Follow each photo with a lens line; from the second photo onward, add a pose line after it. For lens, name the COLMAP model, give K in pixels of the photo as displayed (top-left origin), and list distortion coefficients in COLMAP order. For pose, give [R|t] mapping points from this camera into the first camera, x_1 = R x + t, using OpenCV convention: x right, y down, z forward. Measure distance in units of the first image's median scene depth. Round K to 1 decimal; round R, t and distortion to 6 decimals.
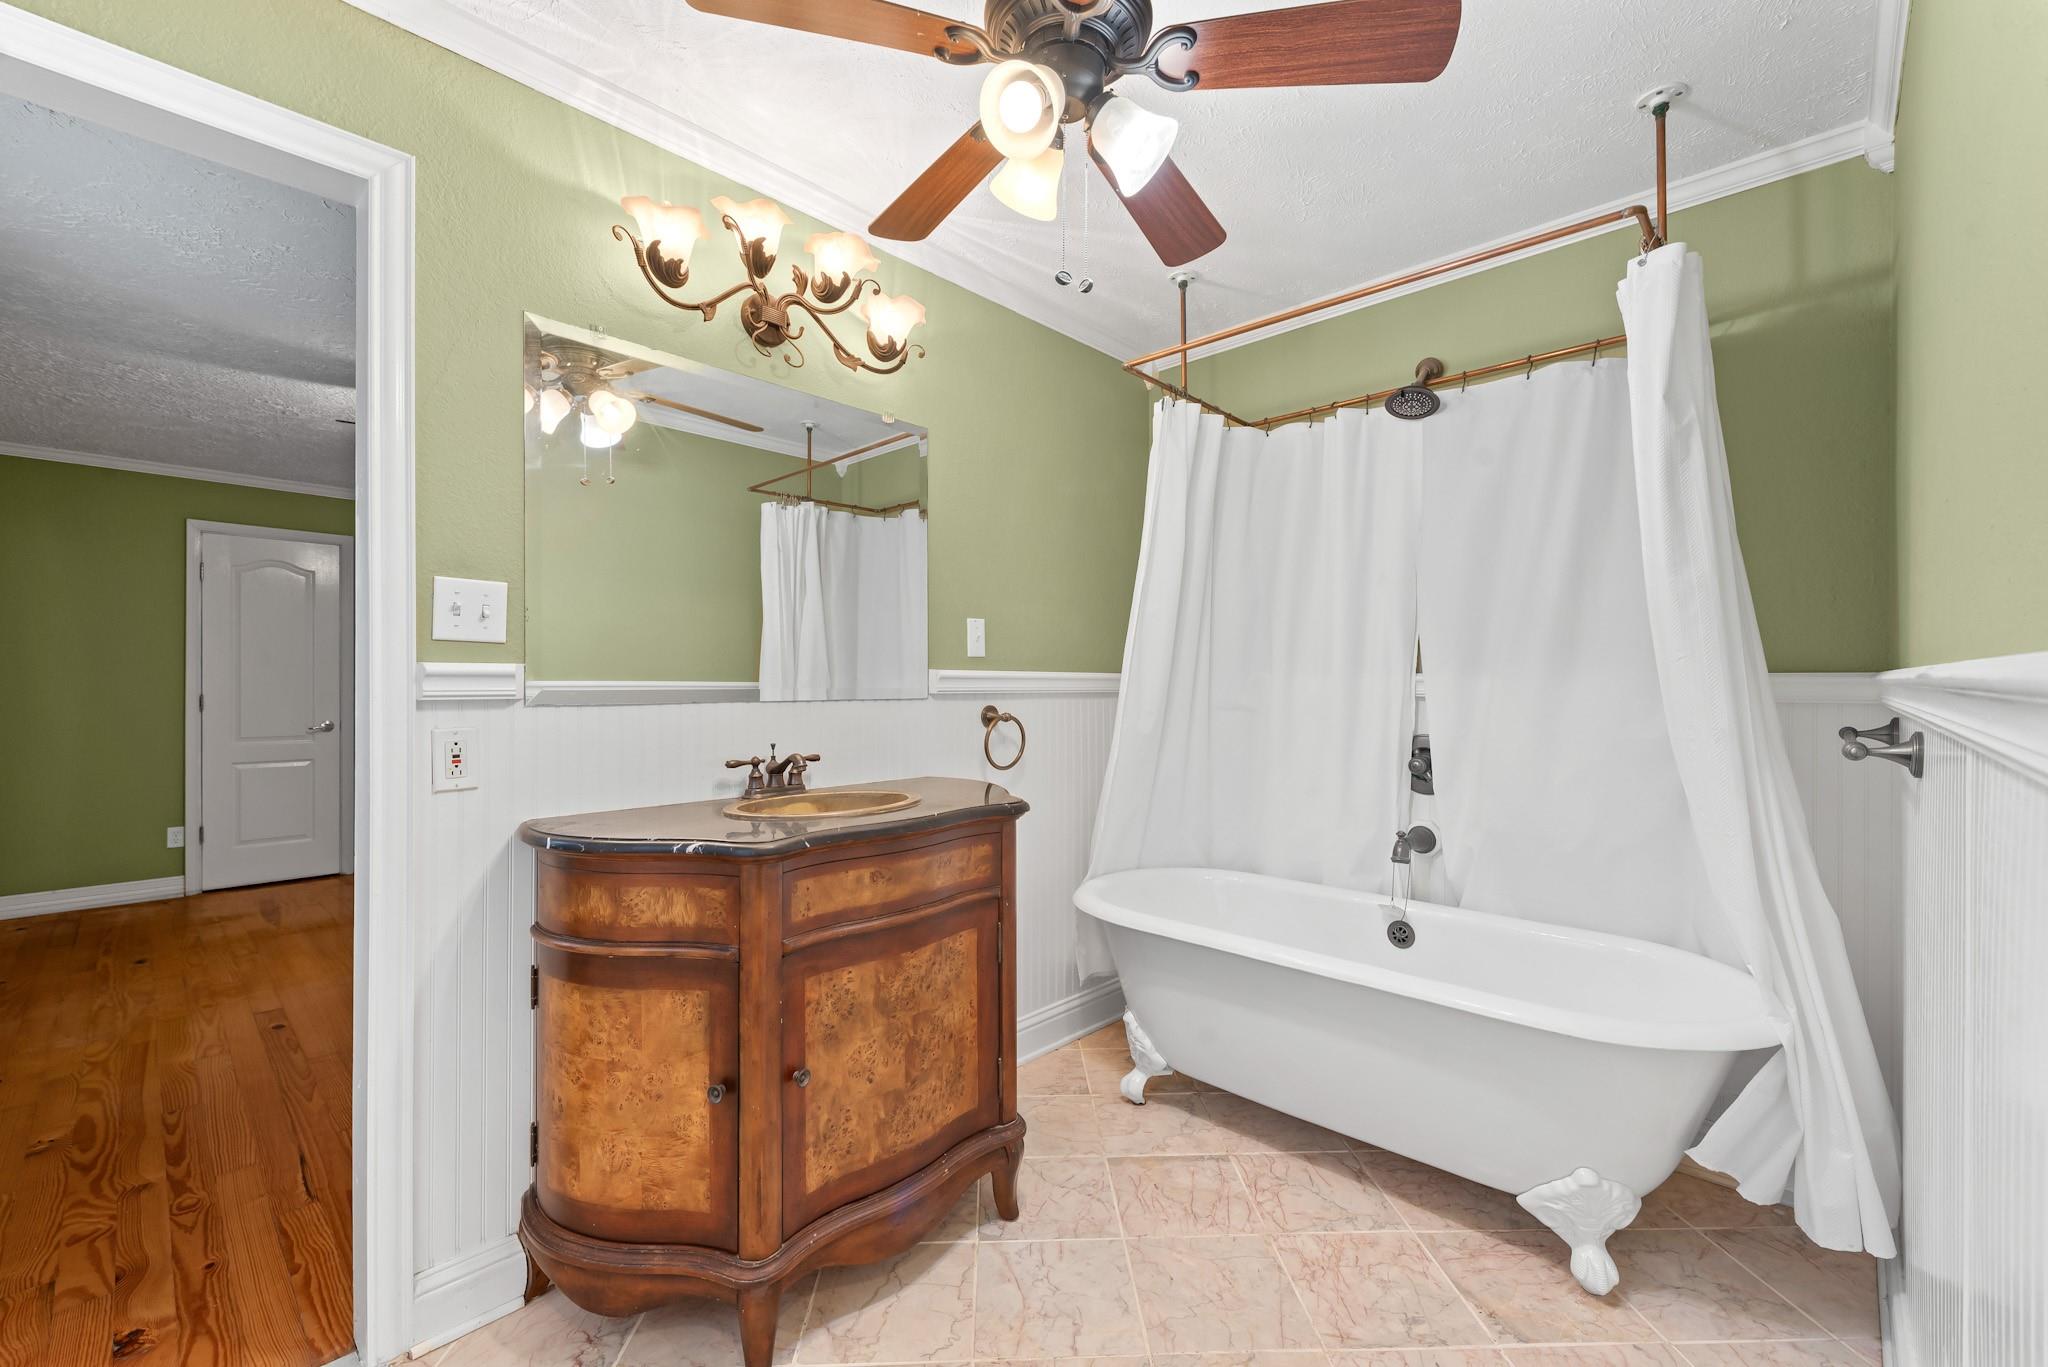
lens RADIAL K [[837.4, 0, 1020.2], [0, 837.4, 671.5], [0, 0, 1]] dist [0.000720, -0.000003]
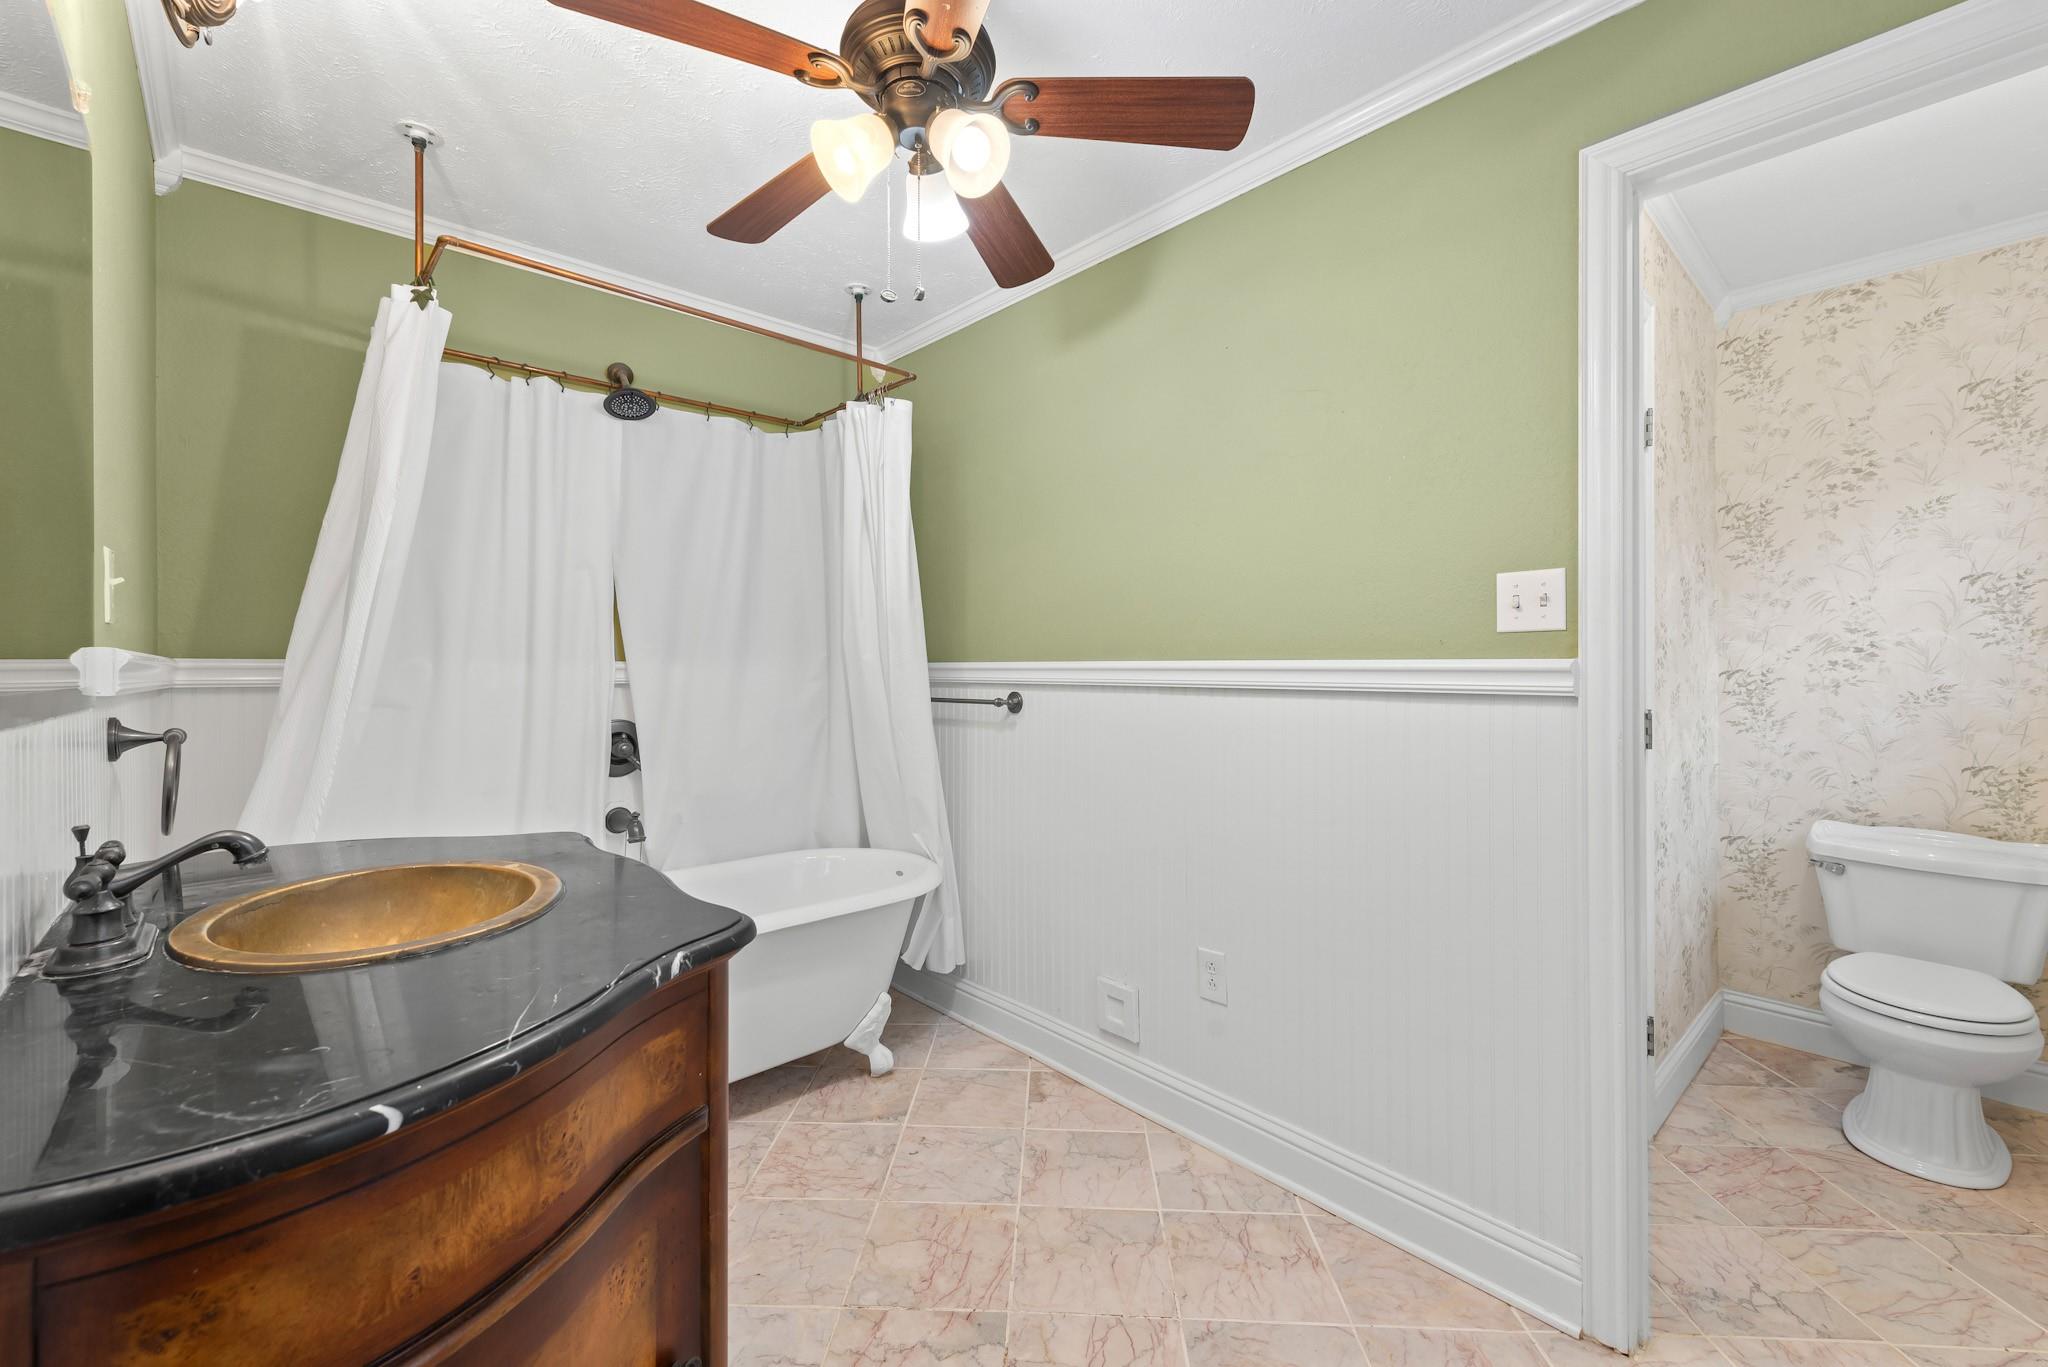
lens RADIAL K [[842.0, 0, 1022.5], [0, 842.0, 661.8], [0, 0, 1]] dist [0.000254, -0.000096]
pose [[0.080178, 0.007568, 0.996752, -0.781575], [-0.004684, 0.999963, -0.007216, 0.012142], [-0.996770, -0.004090, 0.080211, 0.612942]]
